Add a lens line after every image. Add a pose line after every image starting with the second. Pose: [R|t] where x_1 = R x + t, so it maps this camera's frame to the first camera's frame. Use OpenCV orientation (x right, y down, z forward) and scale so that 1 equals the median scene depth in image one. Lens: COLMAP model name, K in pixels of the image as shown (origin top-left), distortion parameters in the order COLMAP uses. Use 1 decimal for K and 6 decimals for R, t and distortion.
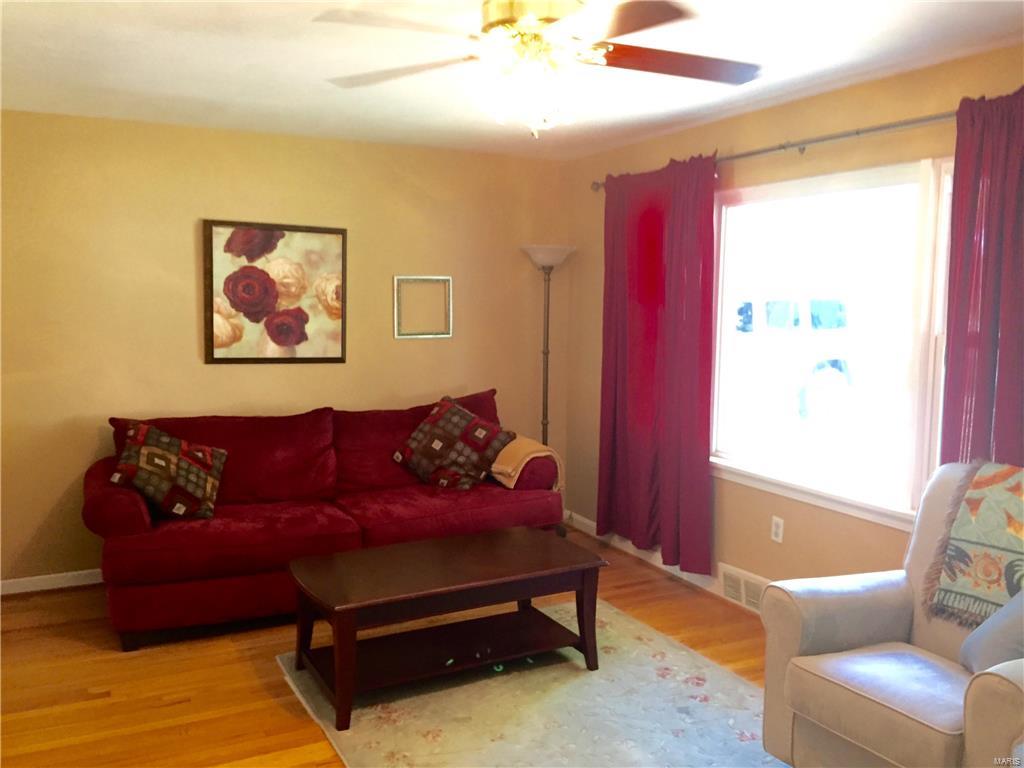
lens RADIAL K [[871.5, 0, 511.3], [0, 871.5, 376.2], [0, 0, 1]] dist [0.057629, -0.095279]
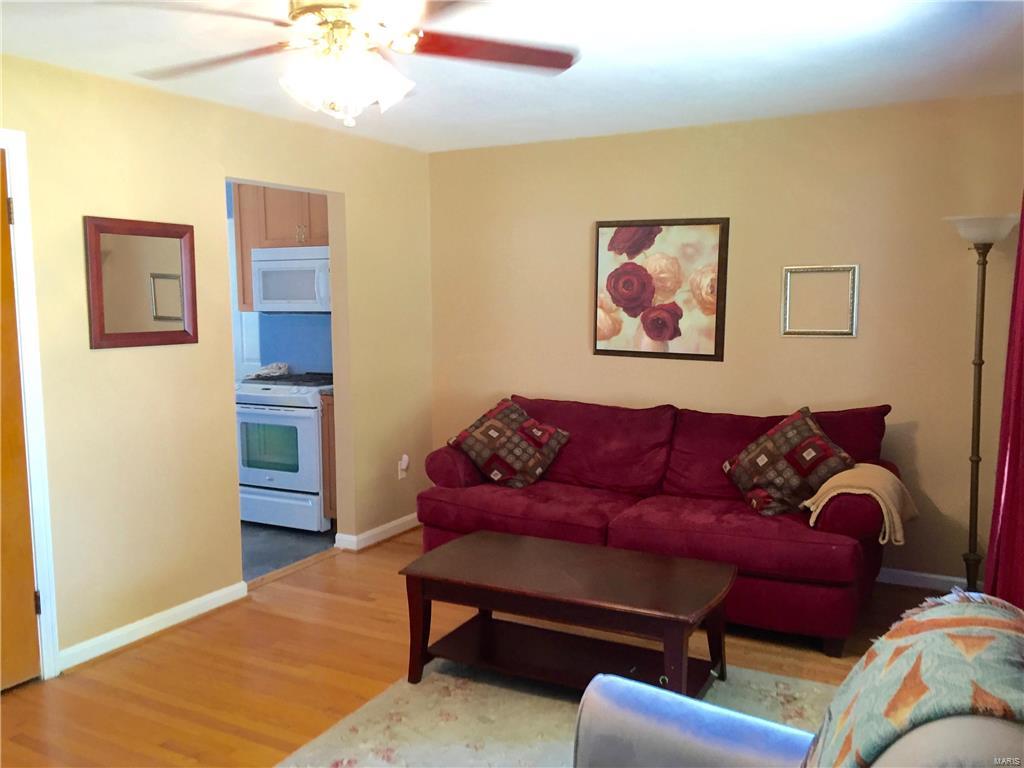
lens RADIAL K [[871.5, 0, 514.3], [0, 871.5, 386.9], [0, 0, 1]] dist [0.057629, -0.095279]
pose [[0.561488, 0.076475, -0.823943, 0.486808], [-0.066874, 0.996657, 0.046933, -0.018140], [0.824778, 0.028748, 0.564725, 0.304006]]
